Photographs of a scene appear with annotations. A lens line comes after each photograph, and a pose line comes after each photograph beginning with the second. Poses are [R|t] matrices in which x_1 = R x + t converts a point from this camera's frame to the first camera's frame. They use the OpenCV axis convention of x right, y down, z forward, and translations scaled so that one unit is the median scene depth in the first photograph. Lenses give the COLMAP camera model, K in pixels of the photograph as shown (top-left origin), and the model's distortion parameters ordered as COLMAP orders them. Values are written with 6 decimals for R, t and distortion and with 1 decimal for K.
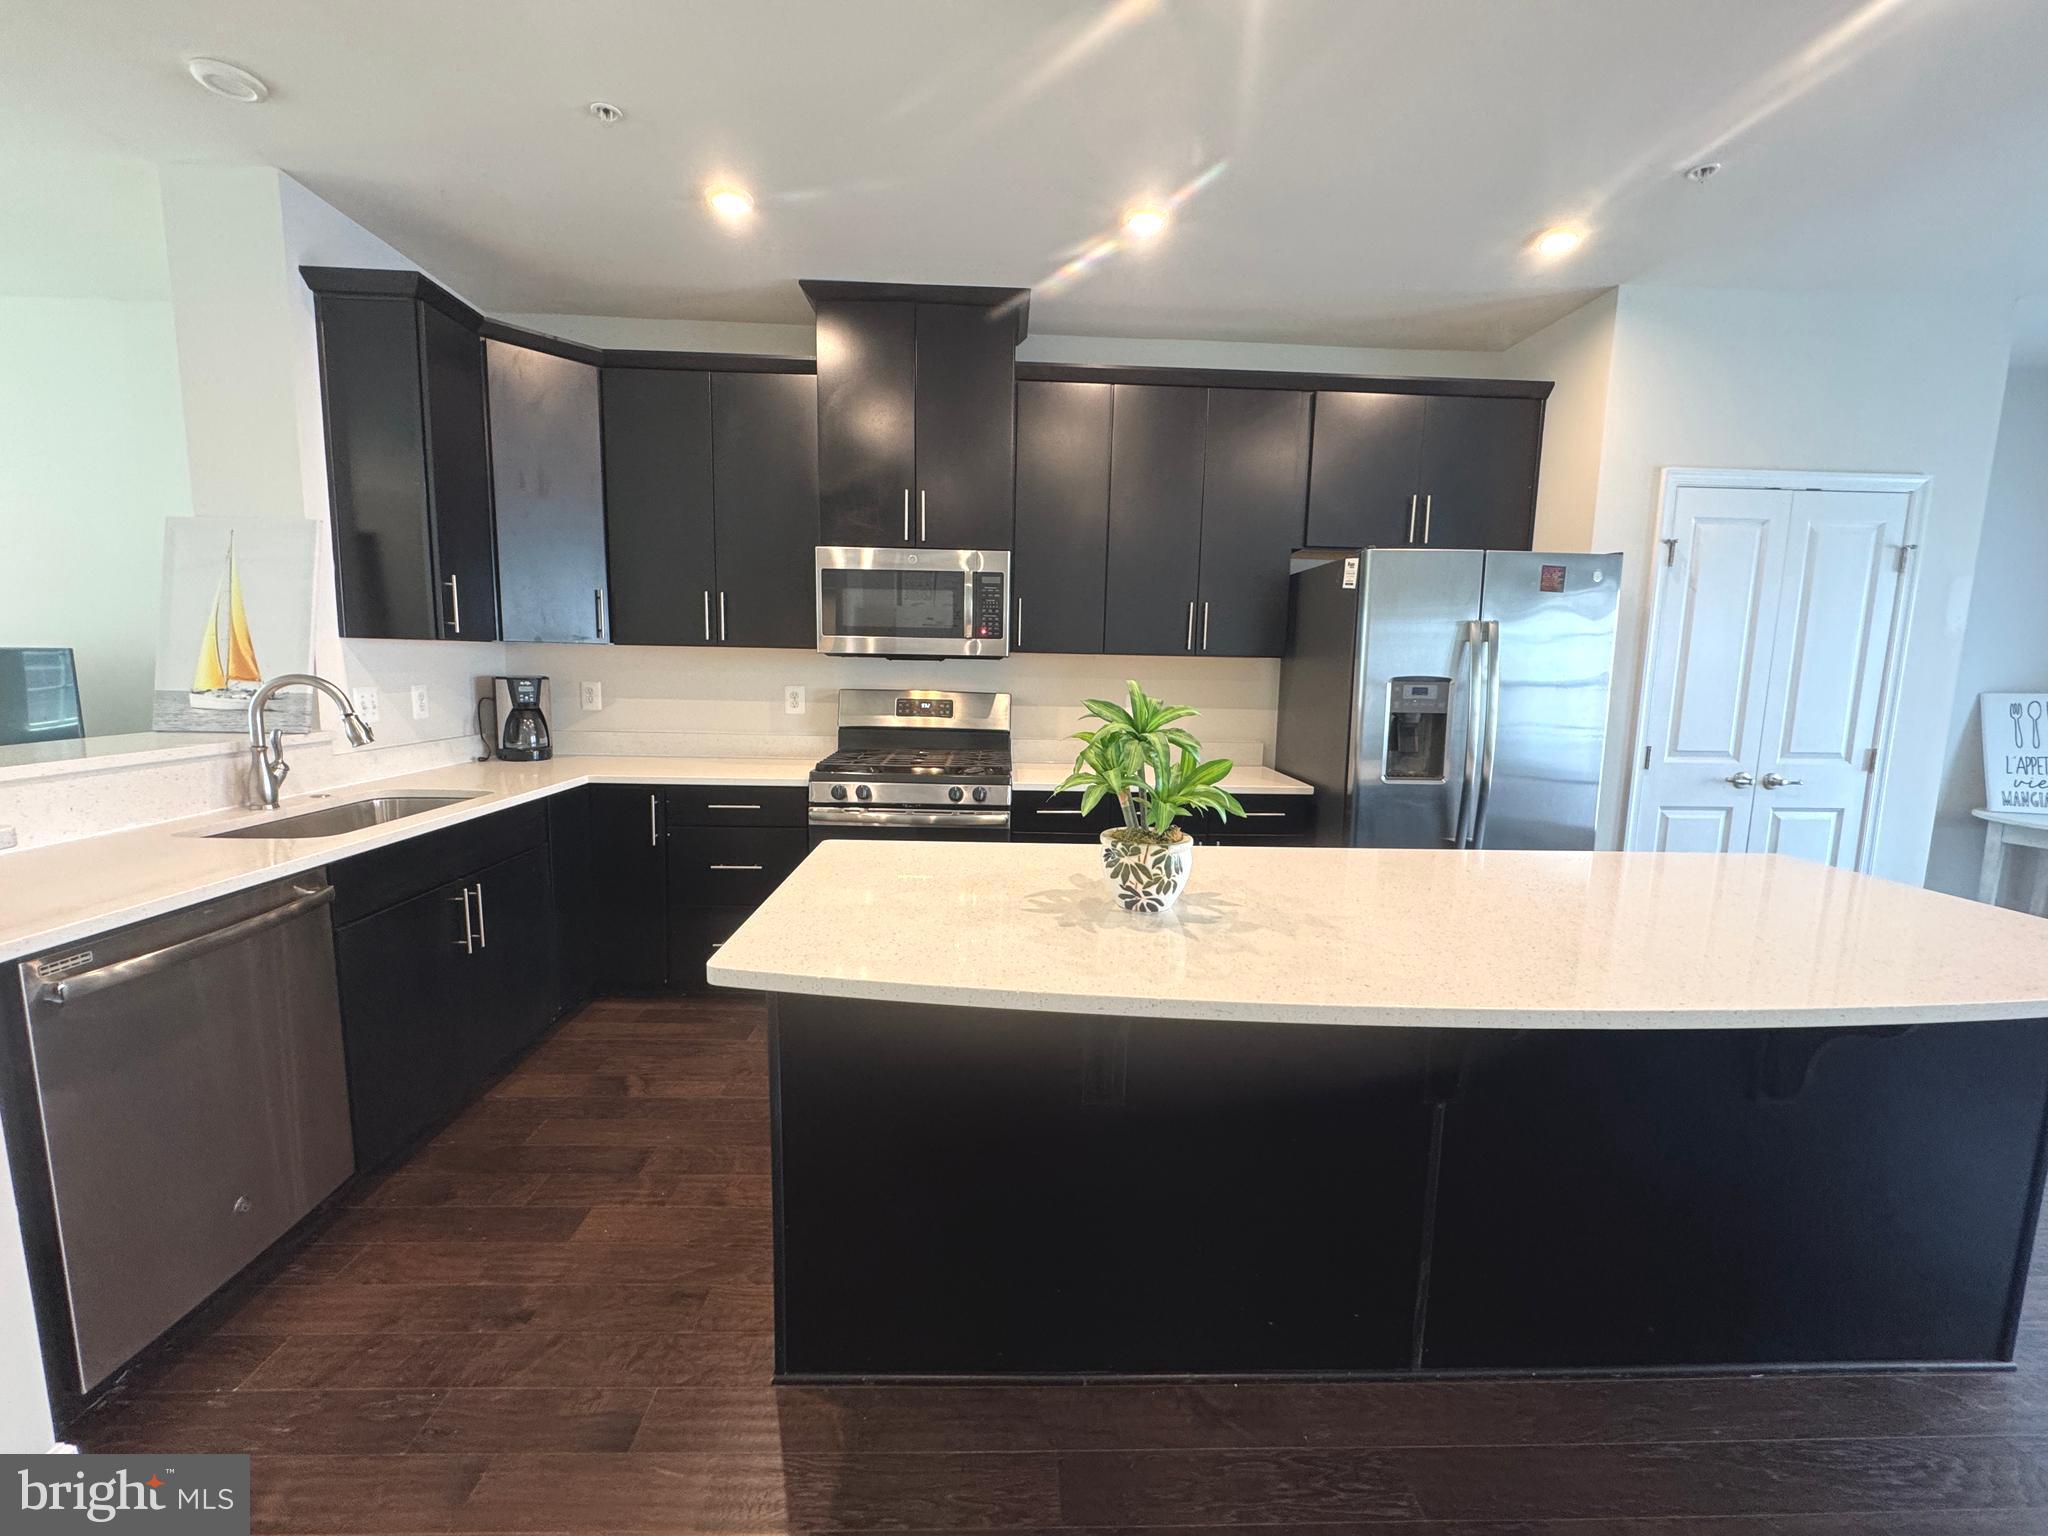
lens RADIAL K [[827.8, 0, 1024.0], [0, 827.8, 768.0], [0, 0, 1]] dist [-0.002028, -0.000532]
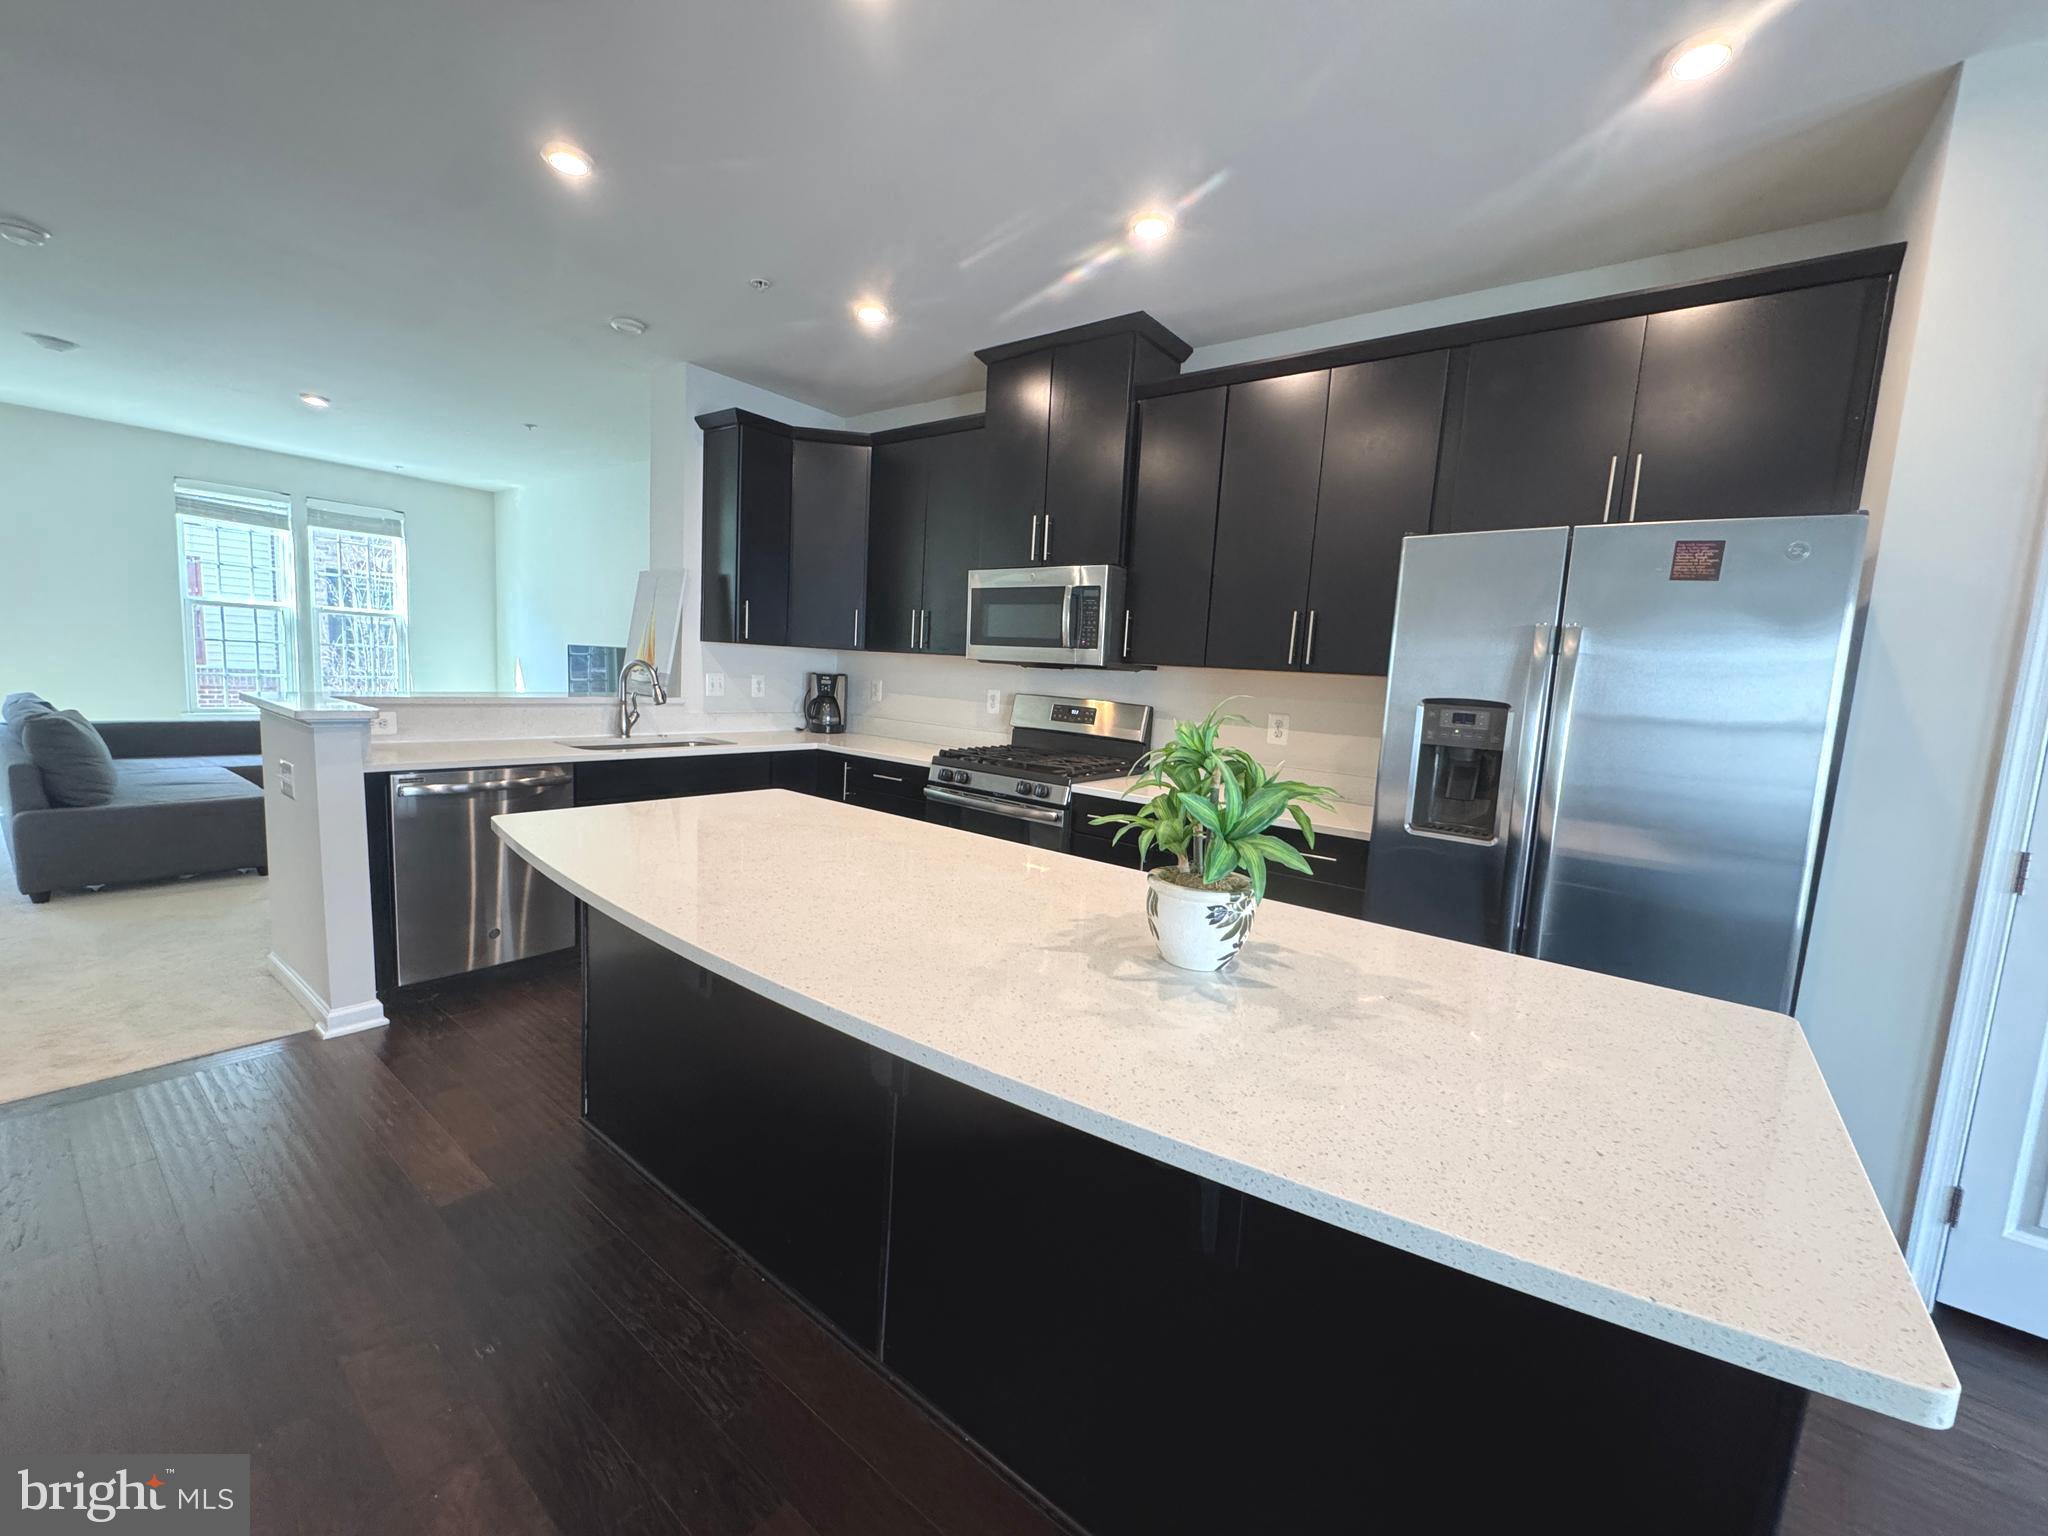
lens RADIAL K [[827.8, 0, 1024.0], [0, 827.8, 768.0], [0, 0, 1]] dist [-0.002028, -0.000532]
pose [[0.766306, 0.100401, -0.634582, 0.603104], [-0.123820, 0.992277, 0.007471, -0.003256], [0.630431, 0.072849, 0.772819, 0.150339]]
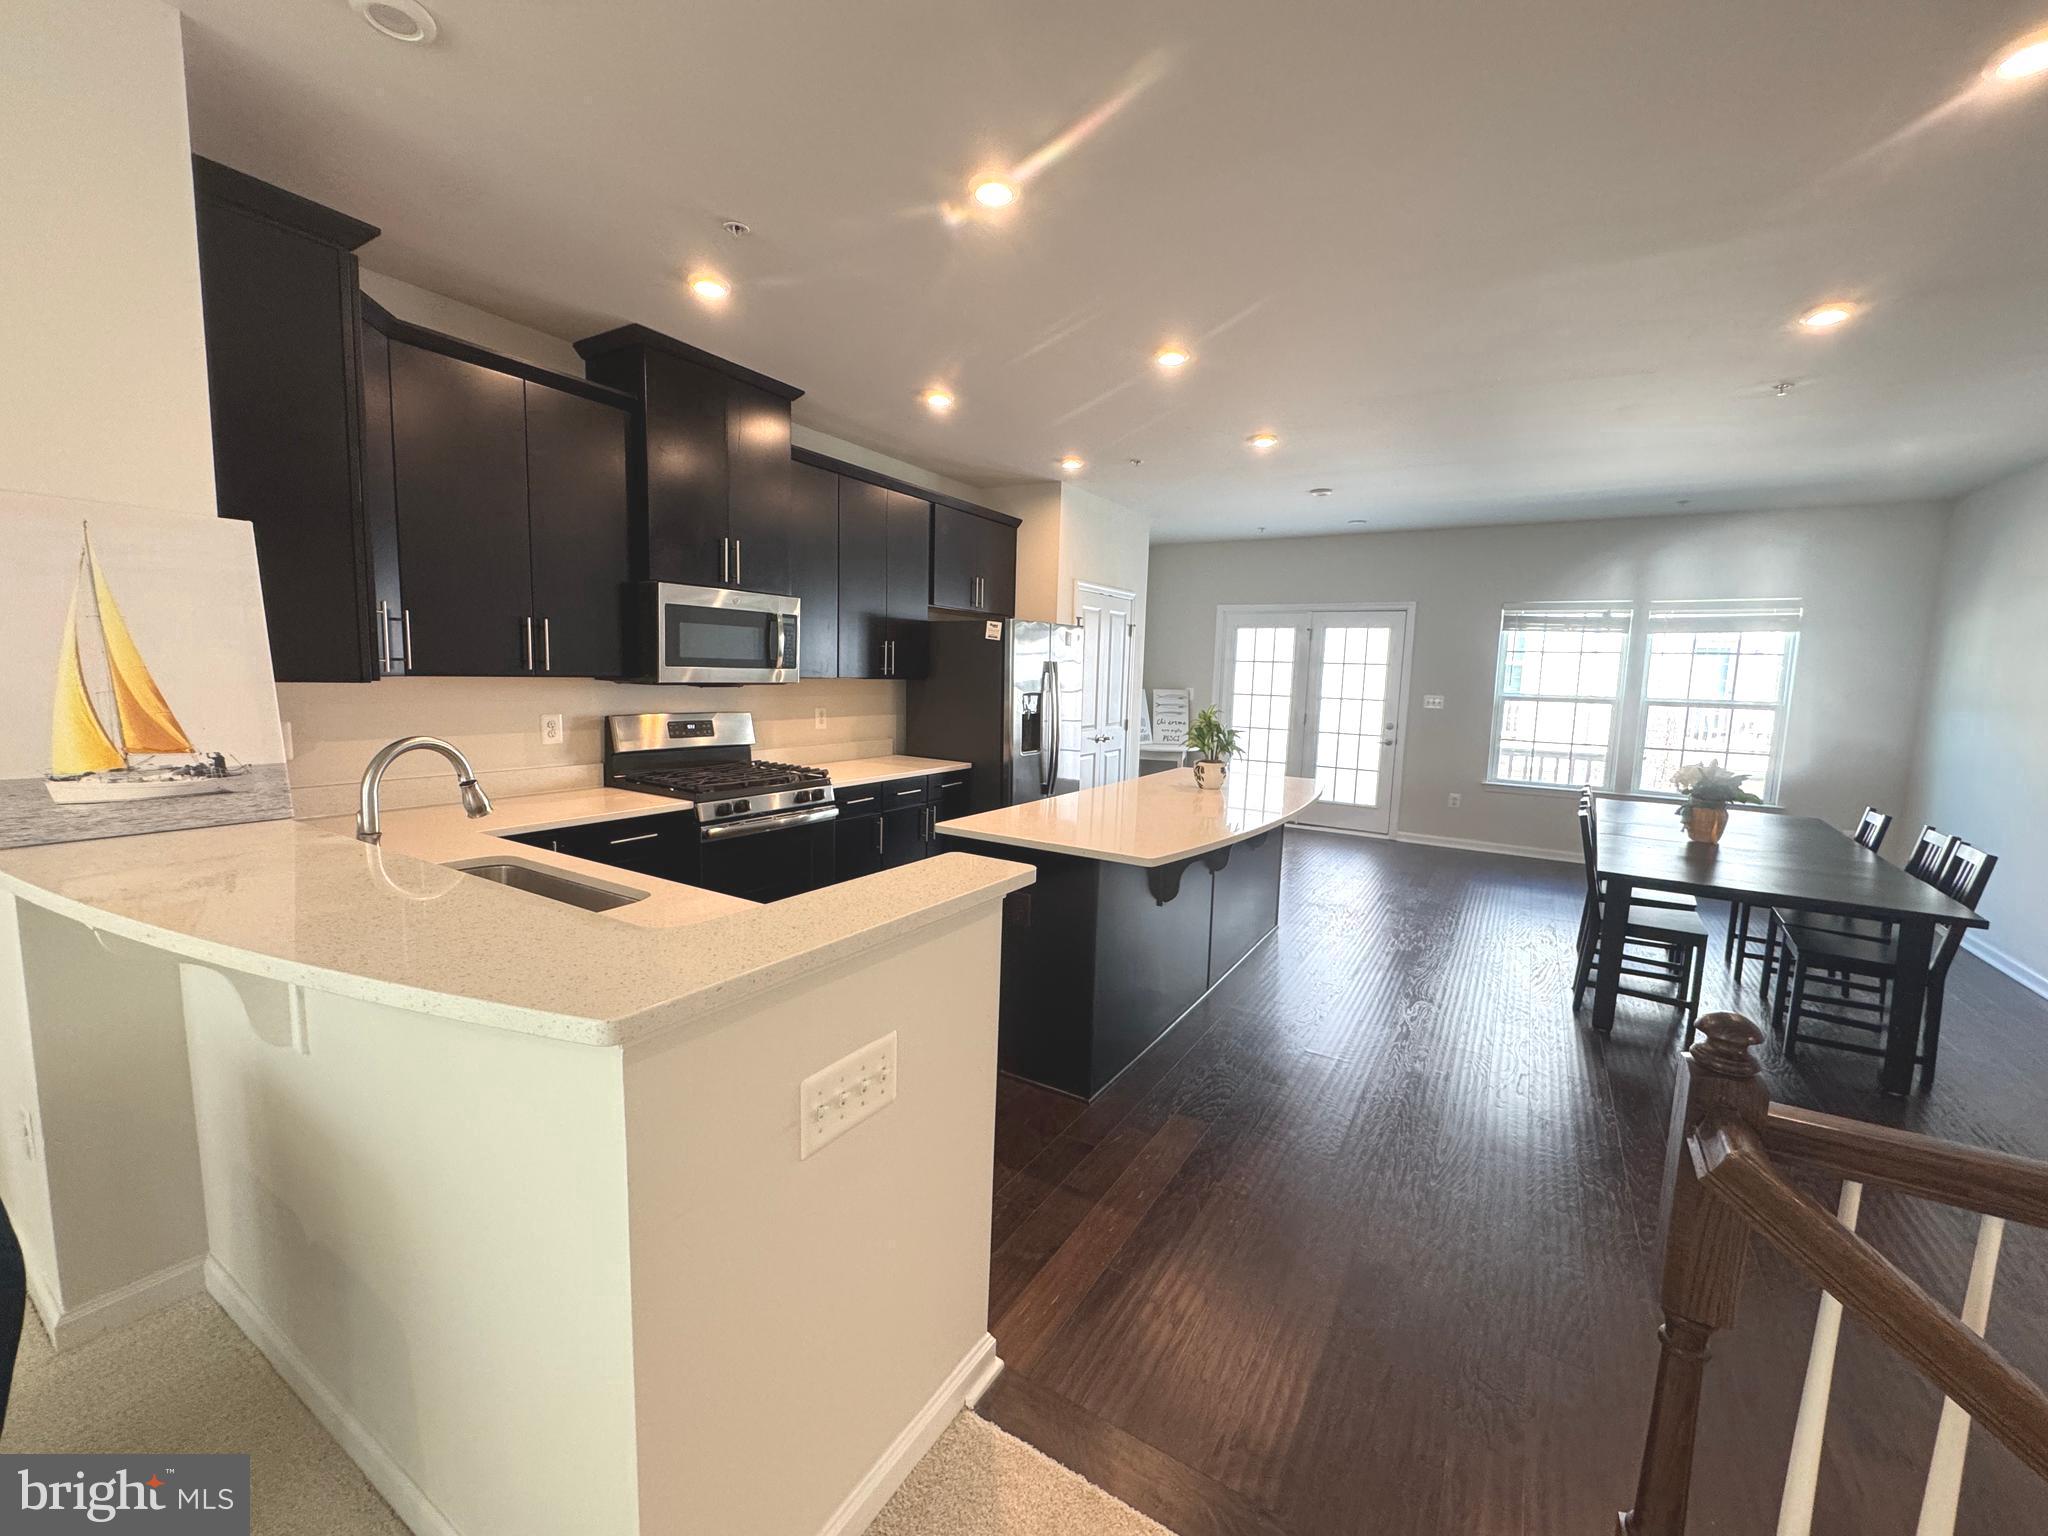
lens RADIAL K [[827.8, 0, 1024.0], [0, 827.8, 768.0], [0, 0, 1]] dist [-0.002028, -0.000532]
pose [[0.554350, -0.102847, 0.825905, -0.897329], [0.087954, 0.994018, 0.064746, -0.061343], [-0.827623, 0.036750, 0.560080, 0.037681]]
